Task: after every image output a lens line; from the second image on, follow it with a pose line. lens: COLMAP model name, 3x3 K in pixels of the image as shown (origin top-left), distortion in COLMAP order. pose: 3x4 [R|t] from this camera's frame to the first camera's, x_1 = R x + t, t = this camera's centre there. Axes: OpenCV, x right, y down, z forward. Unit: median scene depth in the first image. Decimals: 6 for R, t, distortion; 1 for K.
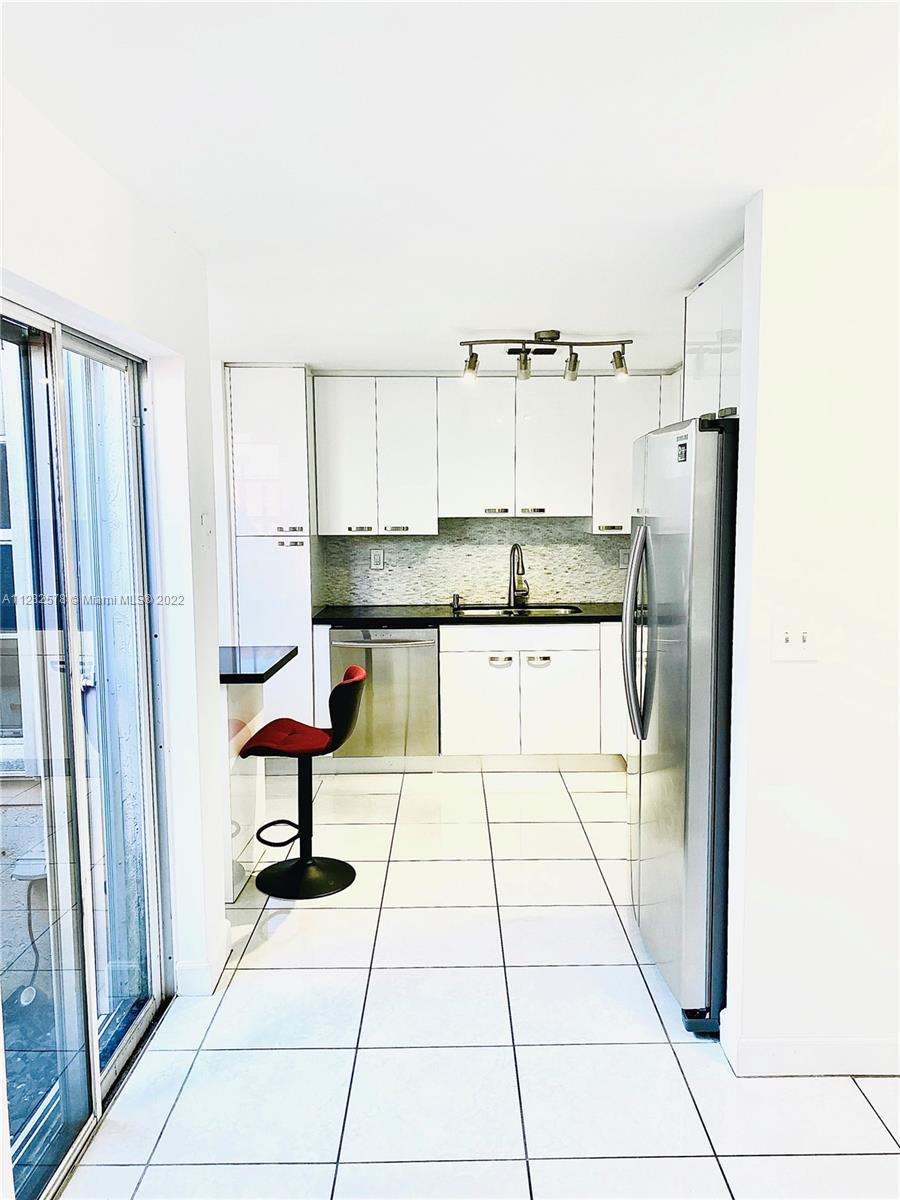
lens RADIAL K [[918.0, 0, 452.7], [0, 918.0, 605.2], [0, 0, 1]] dist [0.011675, -0.012019]
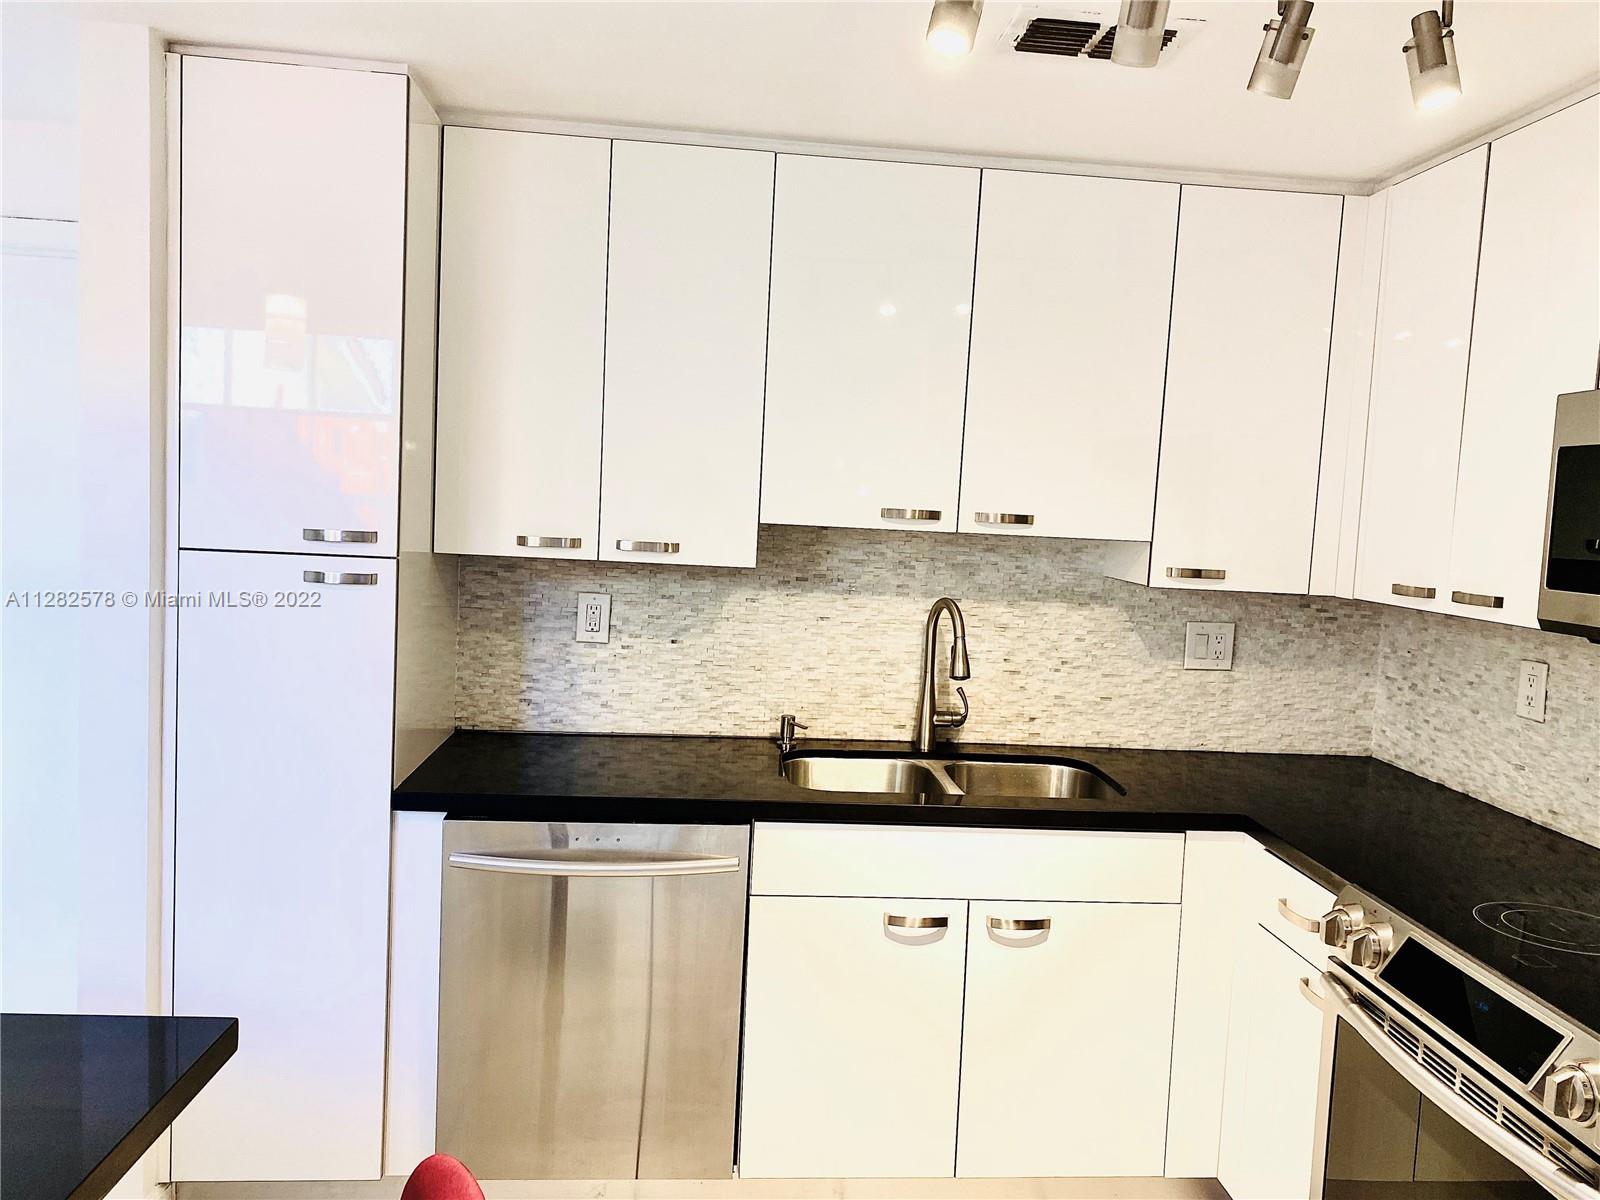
lens RADIAL K [[1224.0, 0, 808.4], [0, 1224.0, 596.9], [0, 0, 1]] dist [0.011675, -0.012019]
pose [[0.995220, 0.050746, 0.083437, -0.035211], [-0.049127, 0.998564, -0.021352, -0.053632], [-0.084401, 0.017151, 0.996284, 0.477421]]
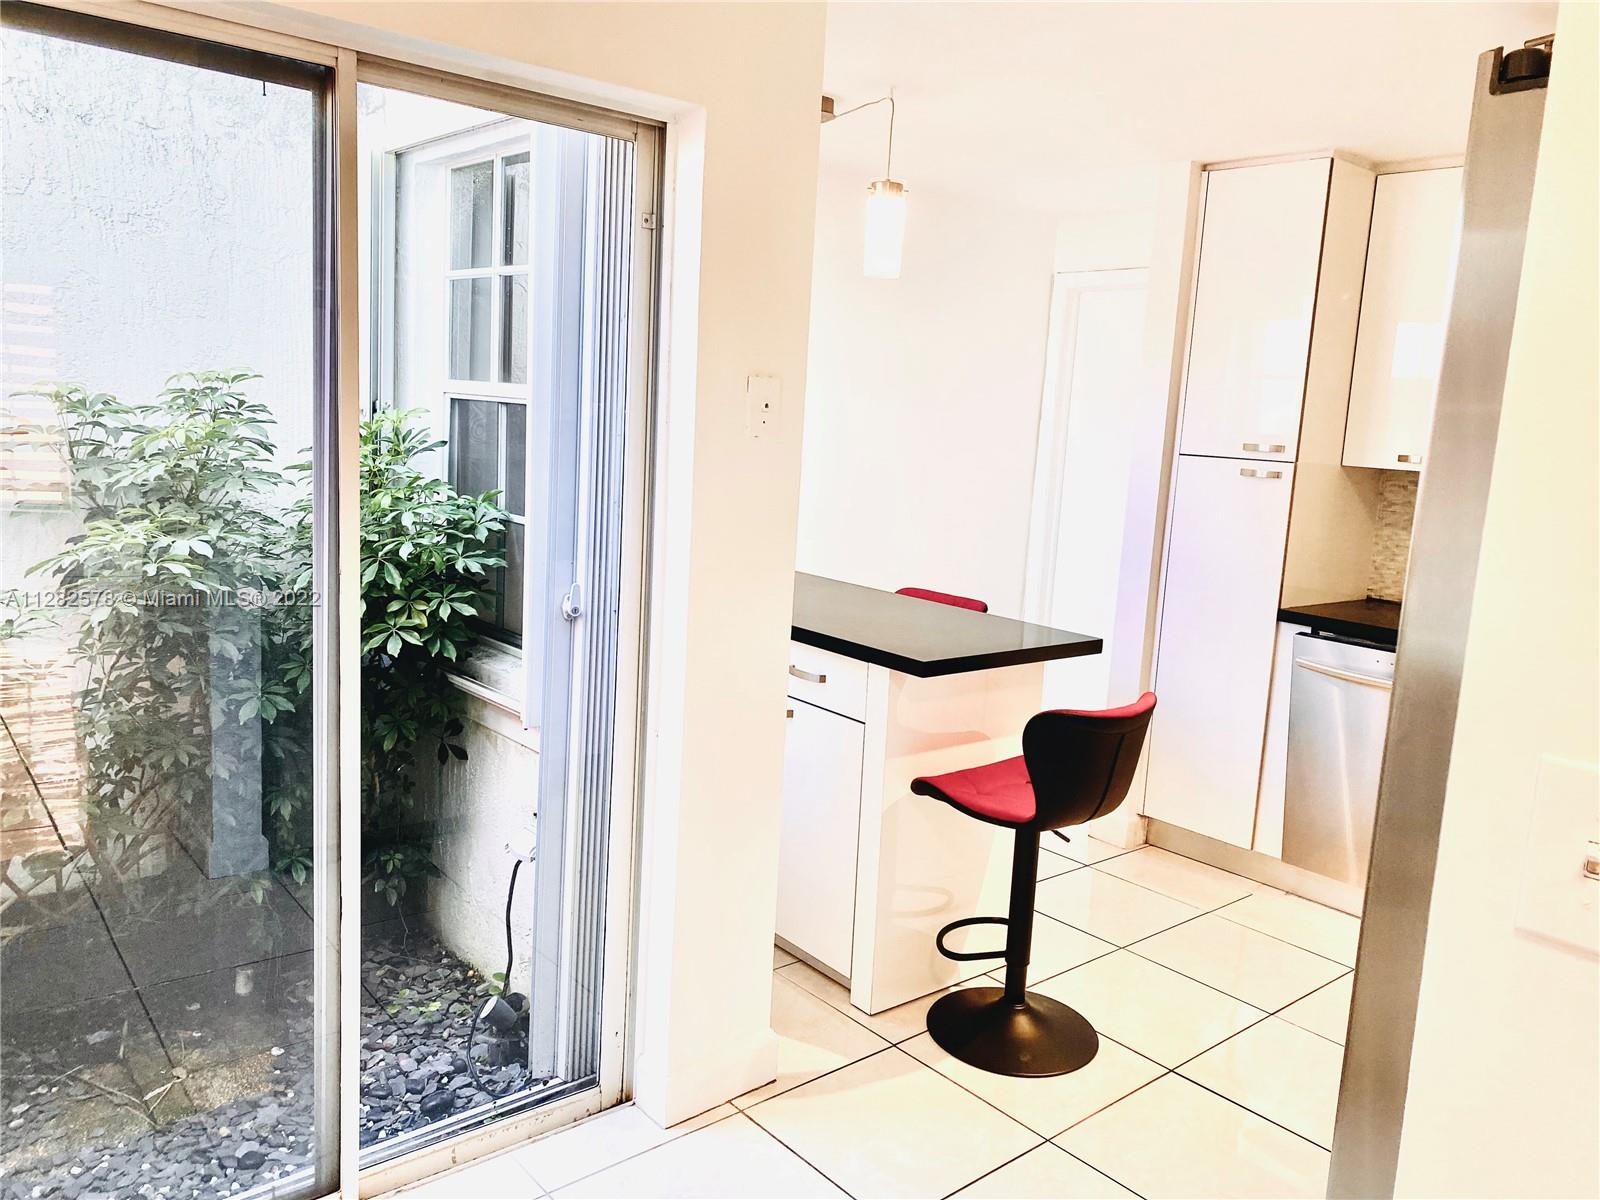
lens RADIAL K [[1224.0, 0, 811.7], [0, 1224.0, 595.4], [0, 0, 1]] dist [0.011675, -0.012019]
pose [[0.647316, 0.153308, -0.746644, 0.204599], [-0.141262, 0.986724, 0.080134, -0.012663], [0.749017, 0.053601, 0.660379, 0.265155]]
